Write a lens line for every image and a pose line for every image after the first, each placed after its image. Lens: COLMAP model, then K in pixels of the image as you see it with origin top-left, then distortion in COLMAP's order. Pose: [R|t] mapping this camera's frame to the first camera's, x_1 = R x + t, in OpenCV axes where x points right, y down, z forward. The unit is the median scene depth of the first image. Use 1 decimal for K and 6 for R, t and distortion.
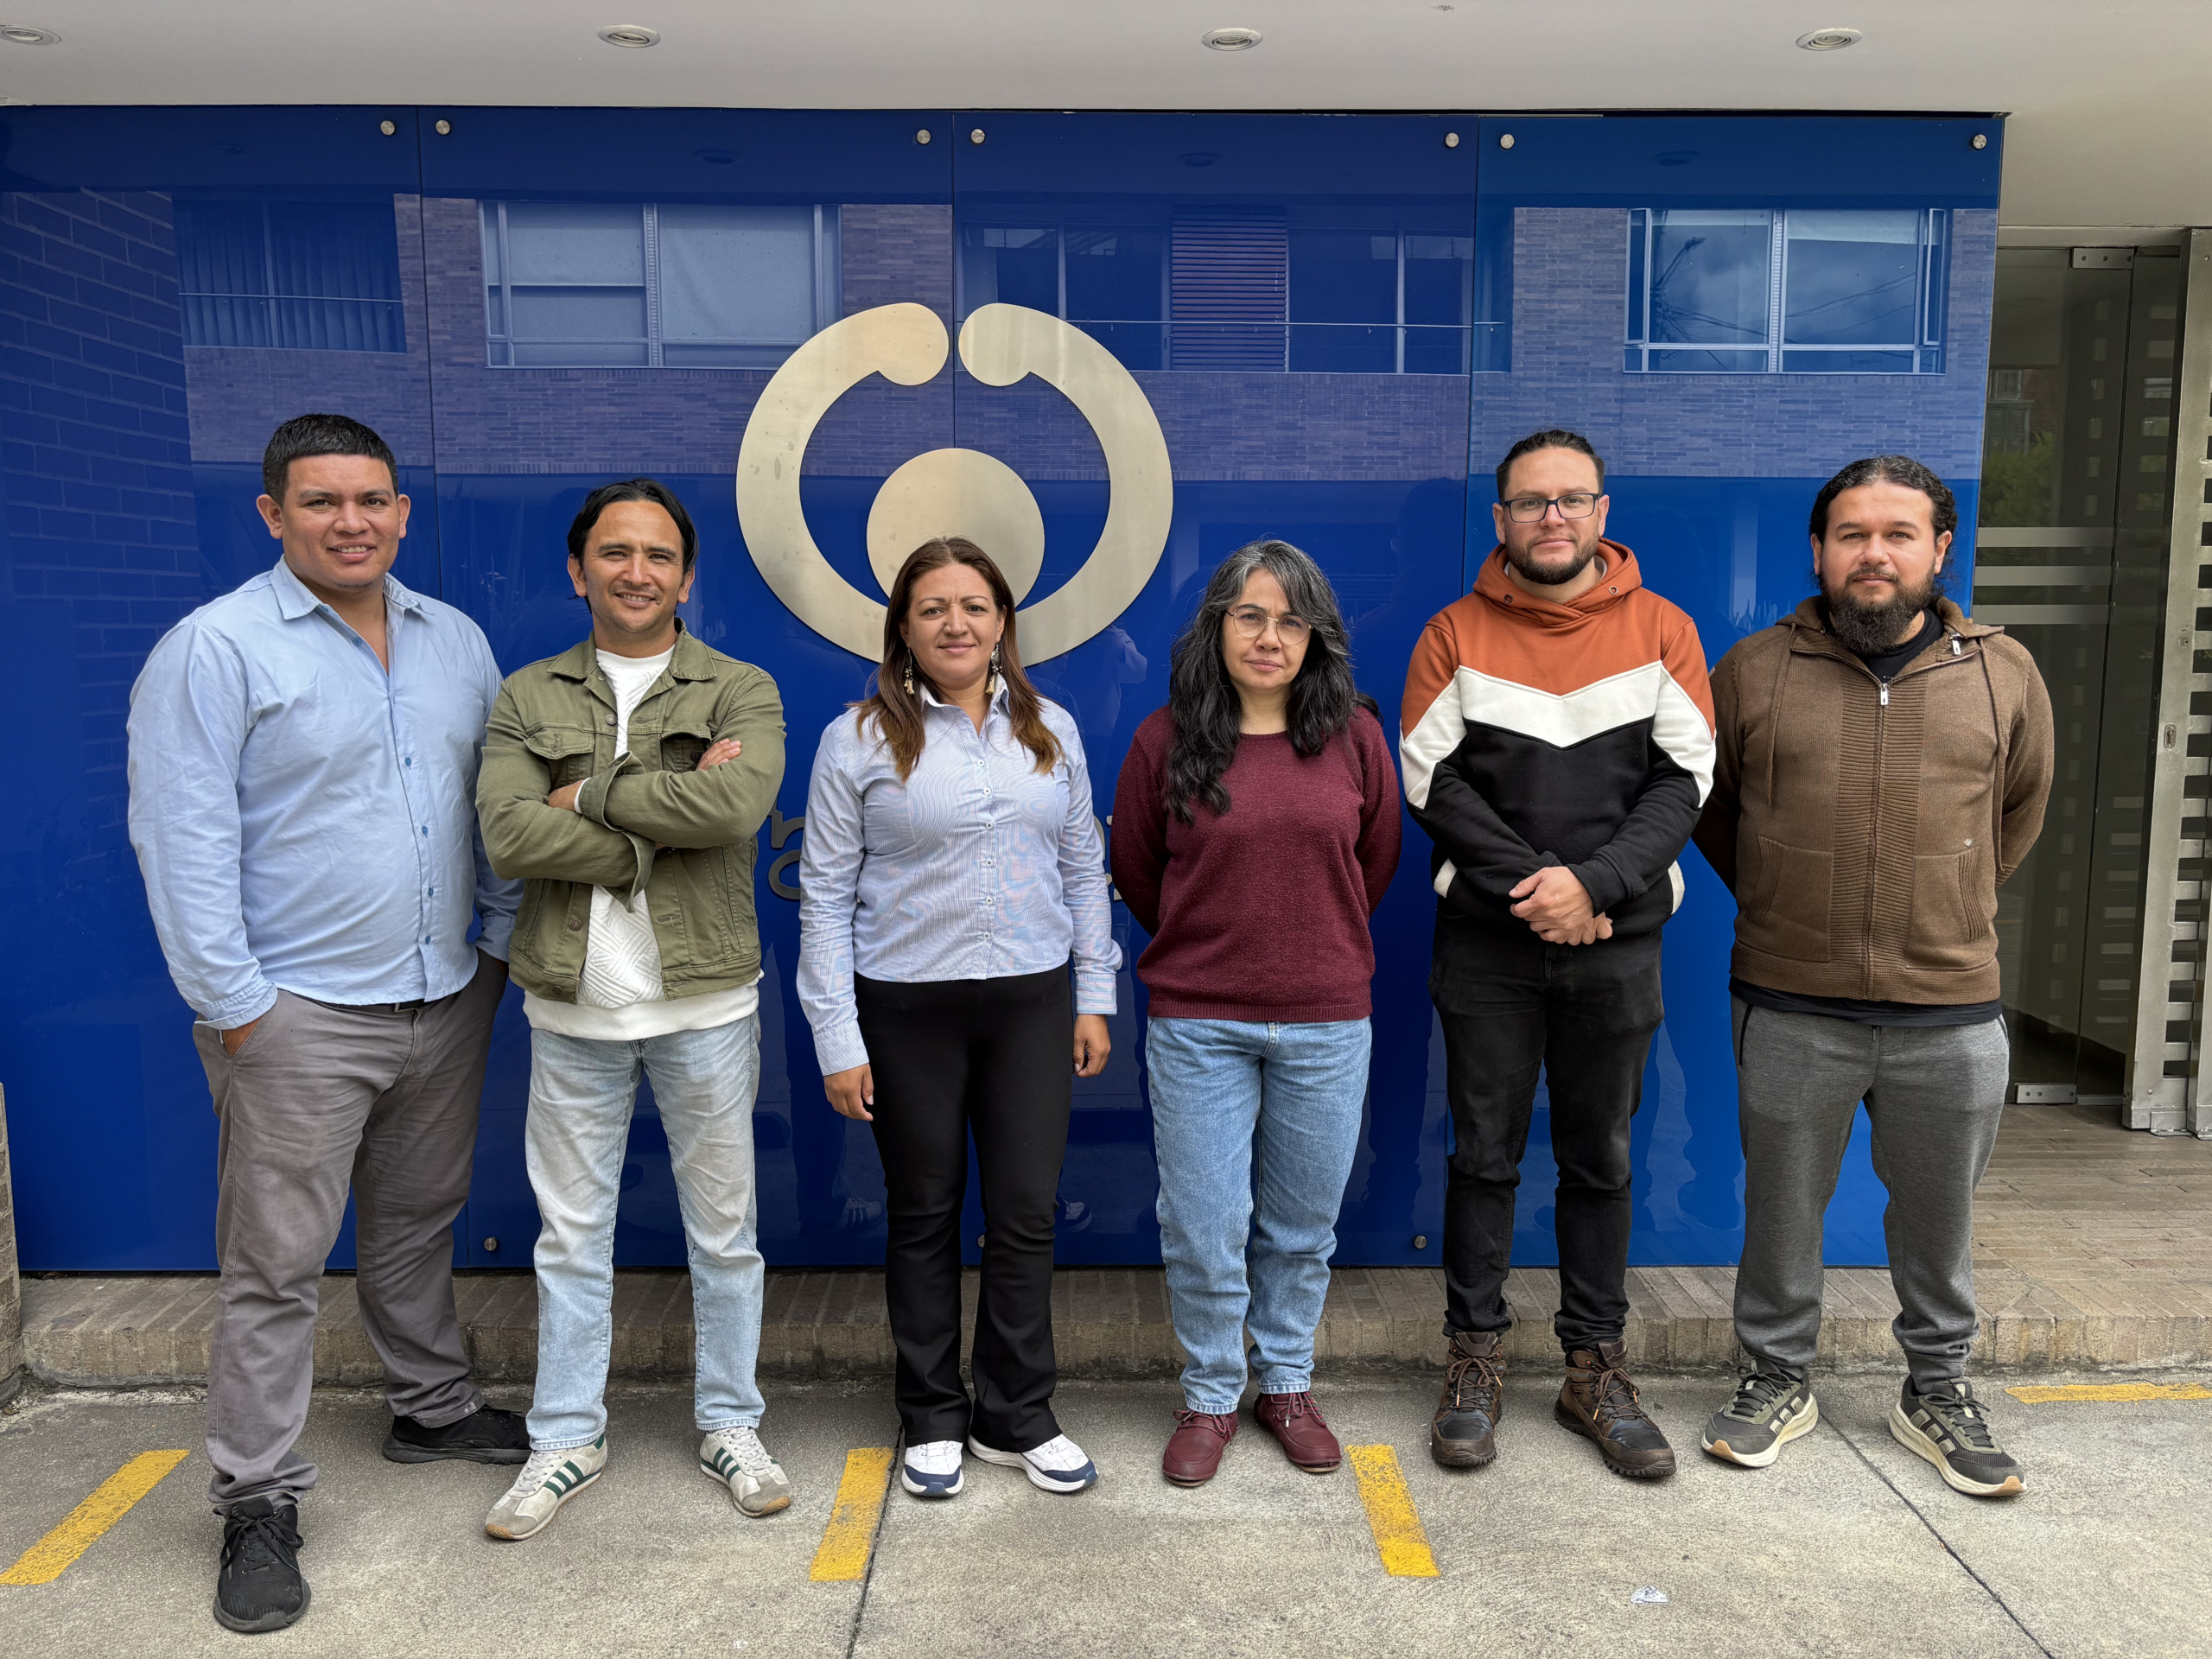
lens RADIAL K [[1671.4, 0, 1111.4], [0, 1671.4, 830.8], [0, 0, 1]] dist [0.072263, -0.099026]
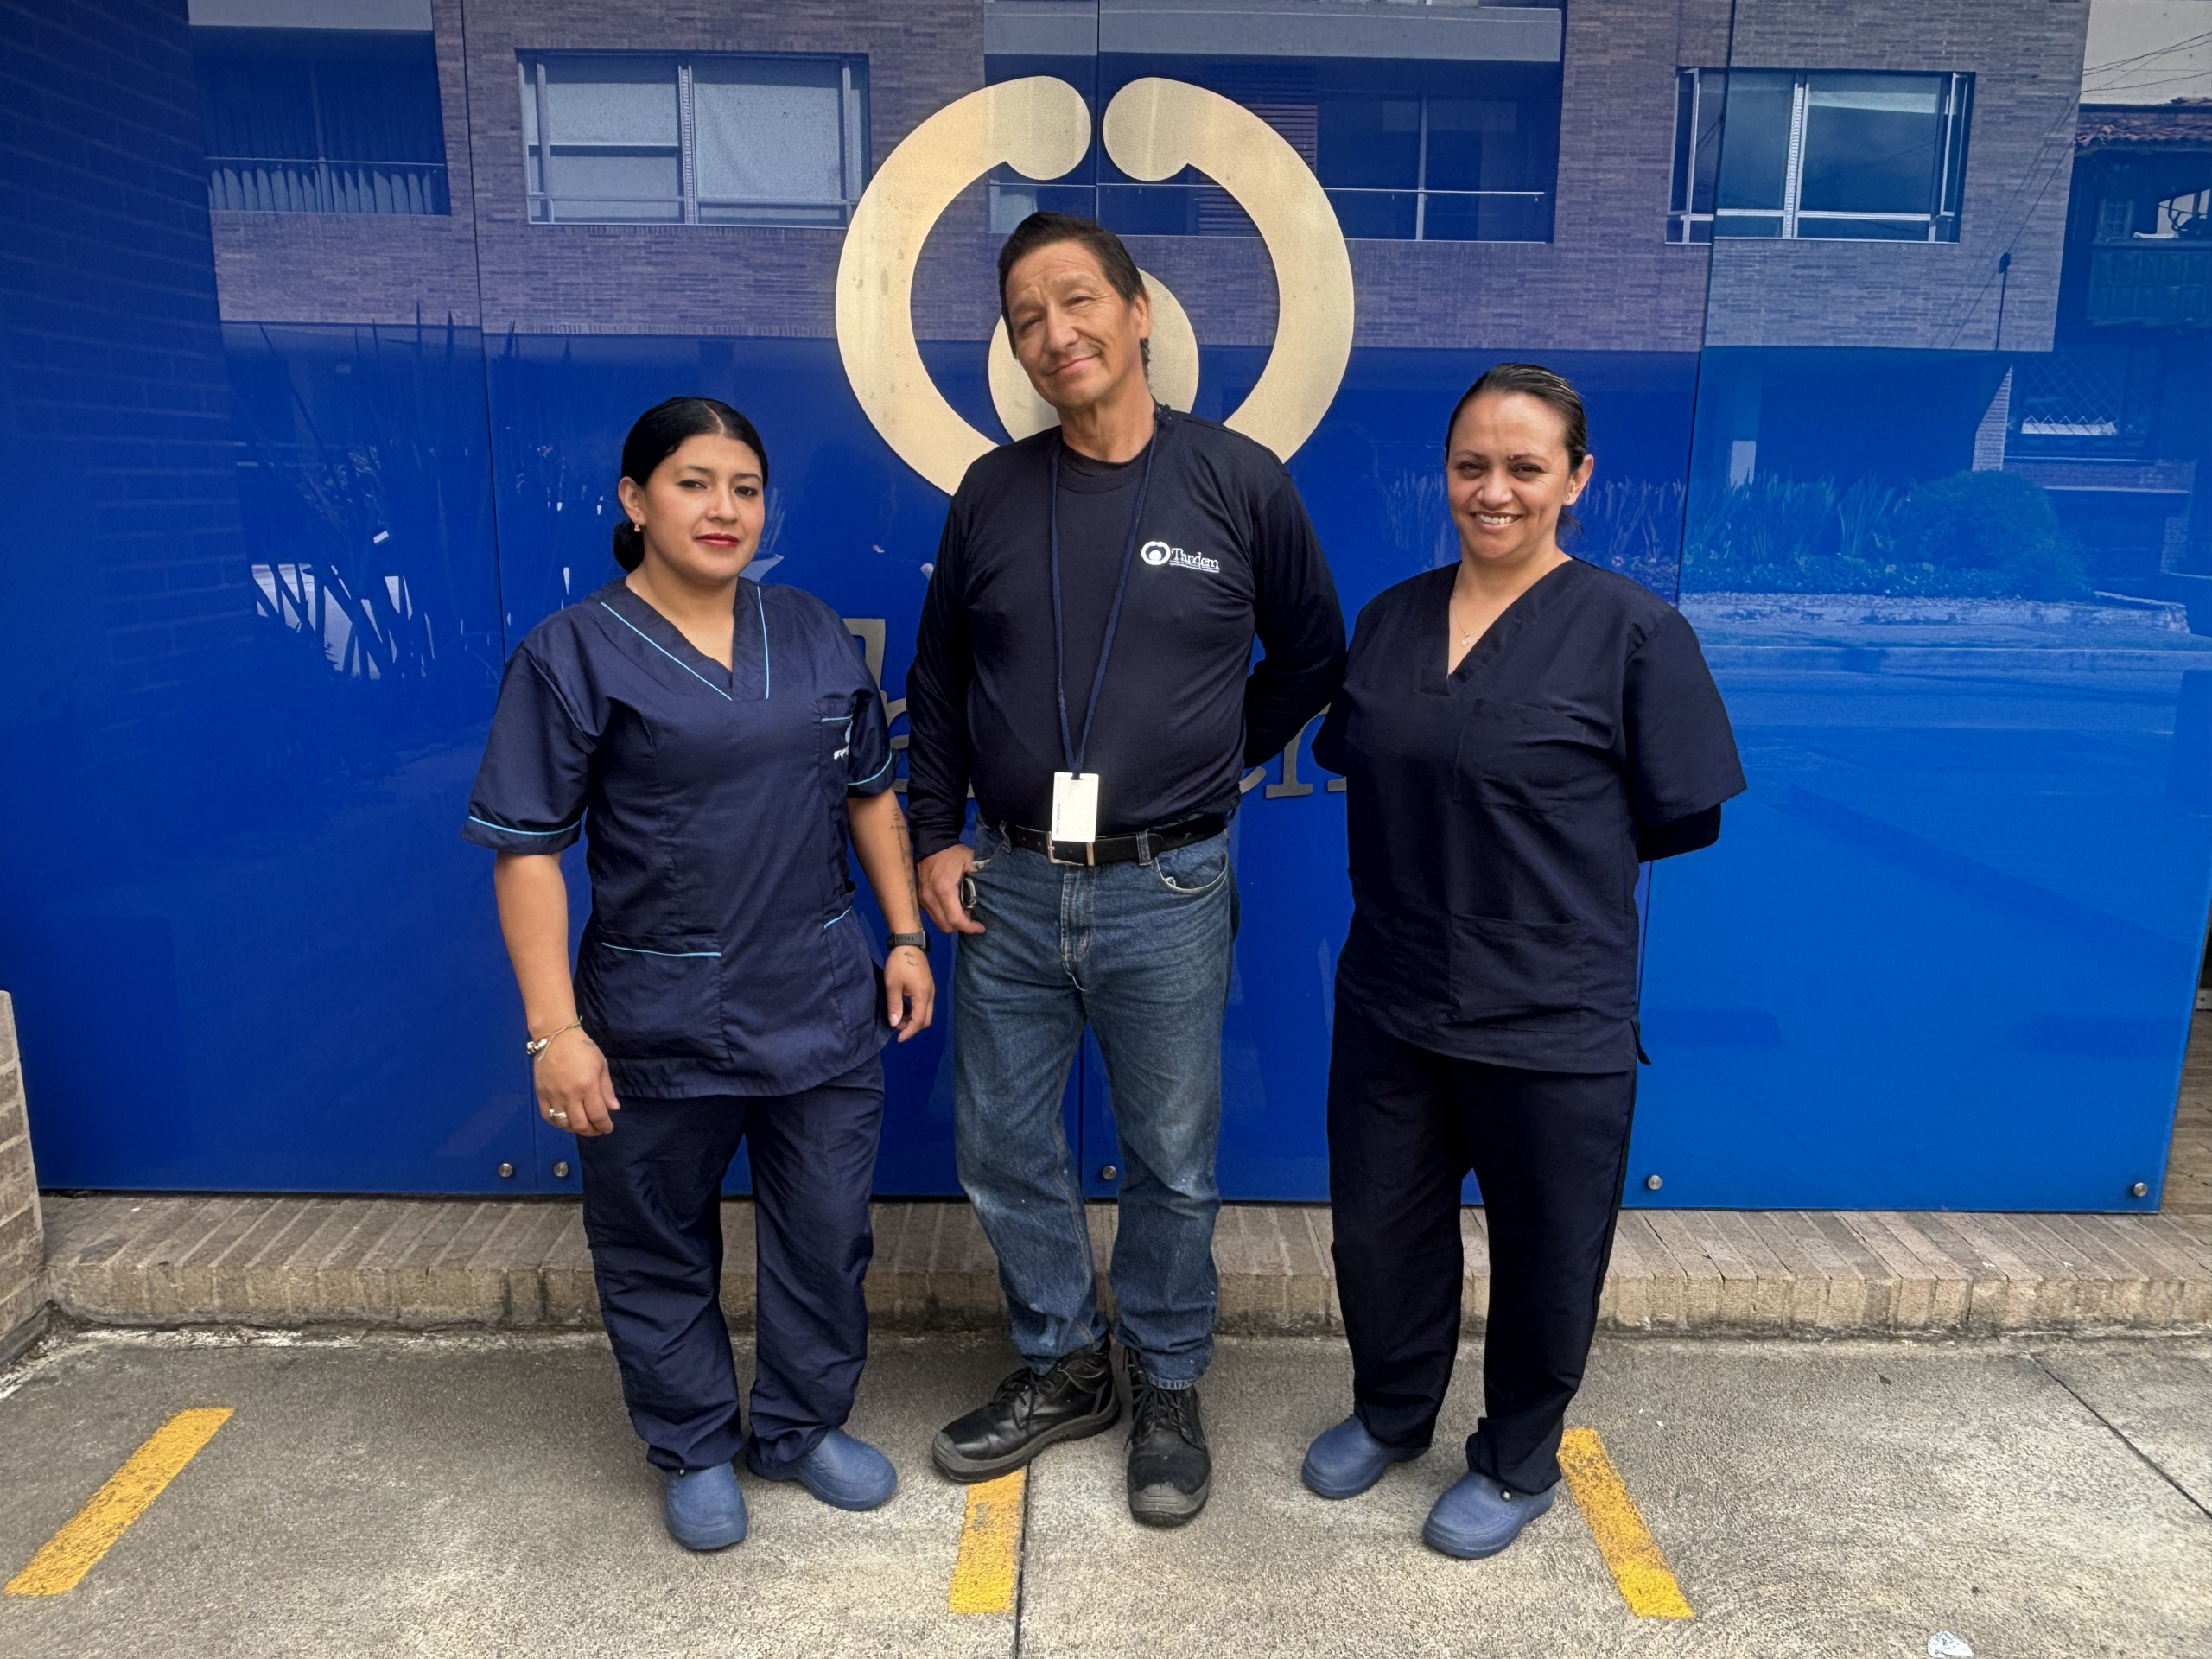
lens RADIAL K [[1567.7, 0, 1091.7], [0, 1567.7, 825.3], [0, 0, 1]] dist [-0.015798, -0.003185]
pose [[0.999854, 0.012146, -0.011993, -0.083090], [-0.011009, 0.995816, 0.090718, -0.016761], [0.013044, -0.090573, 0.995804, 0.207090]]
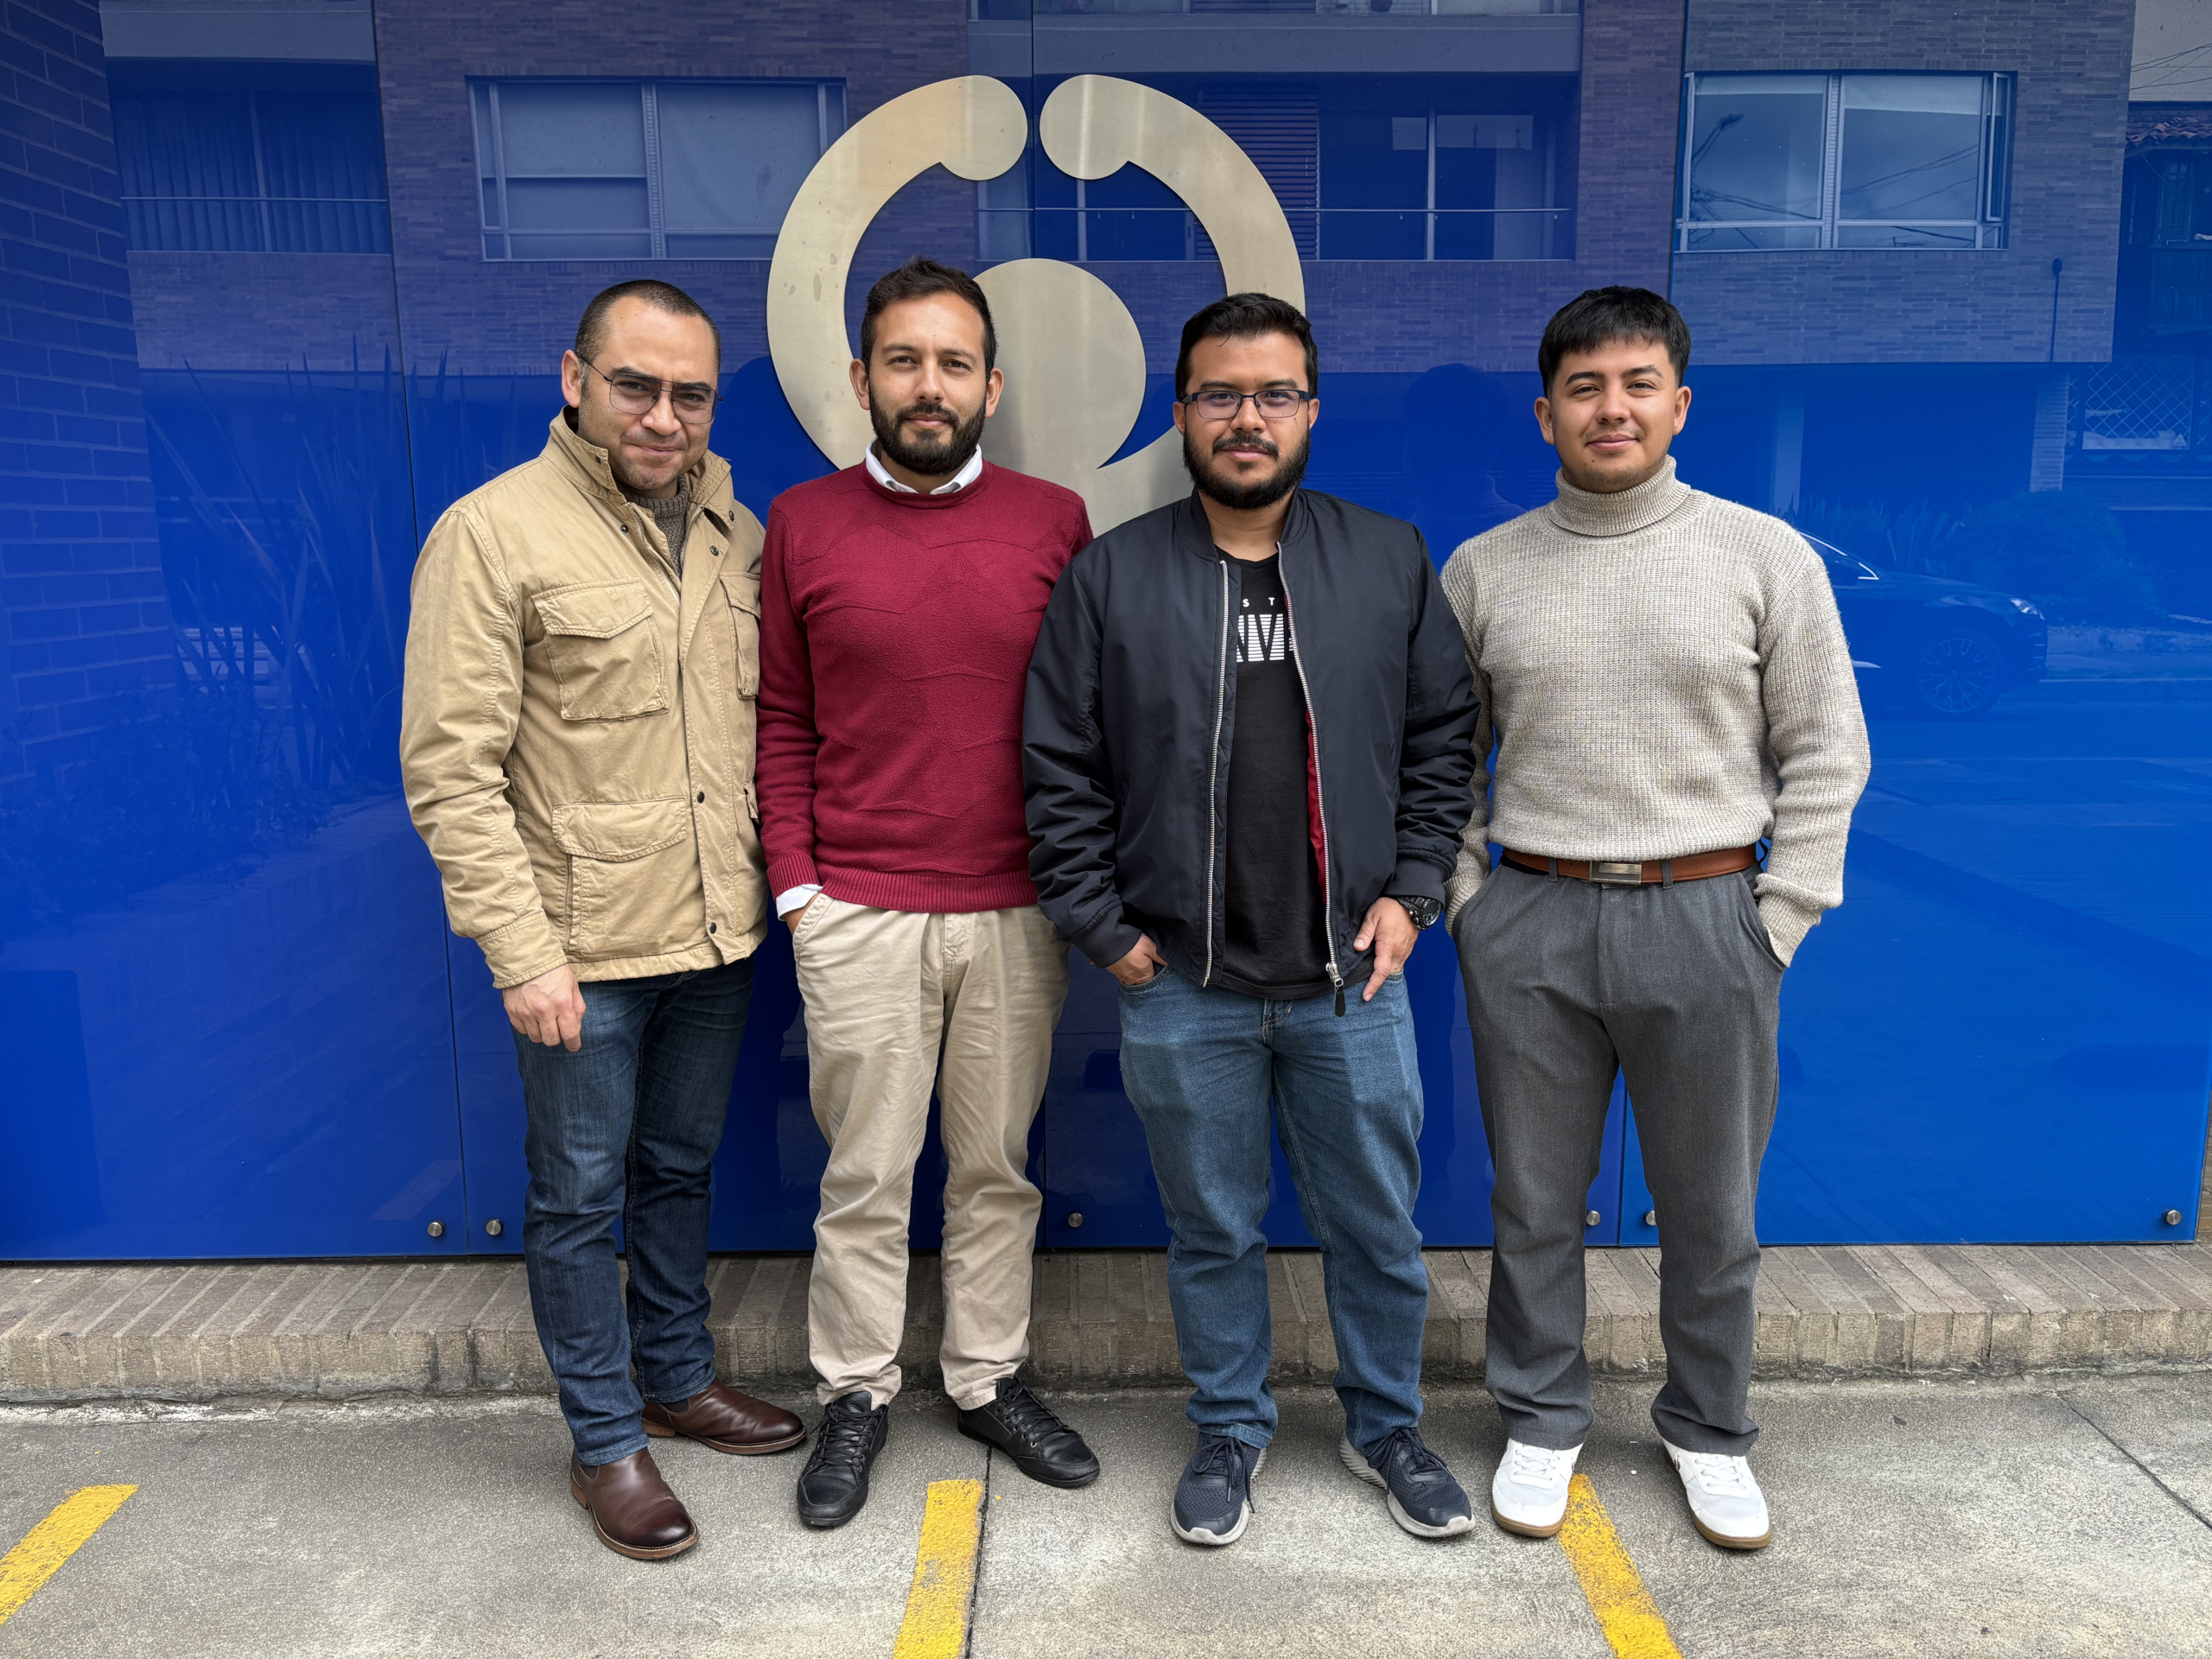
lens RADIAL K [[1667.0, 0, 1105.9], [0, 1667.0, 832.6], [0, 0, 1]] dist [0.075318, -0.102195]
pose [[0.999915, -0.008092, -0.010214, -0.053788], [0.008629, 0.998518, 0.053732, 0.004702], [0.009764, -0.053816, 0.998503, 0.180798]]
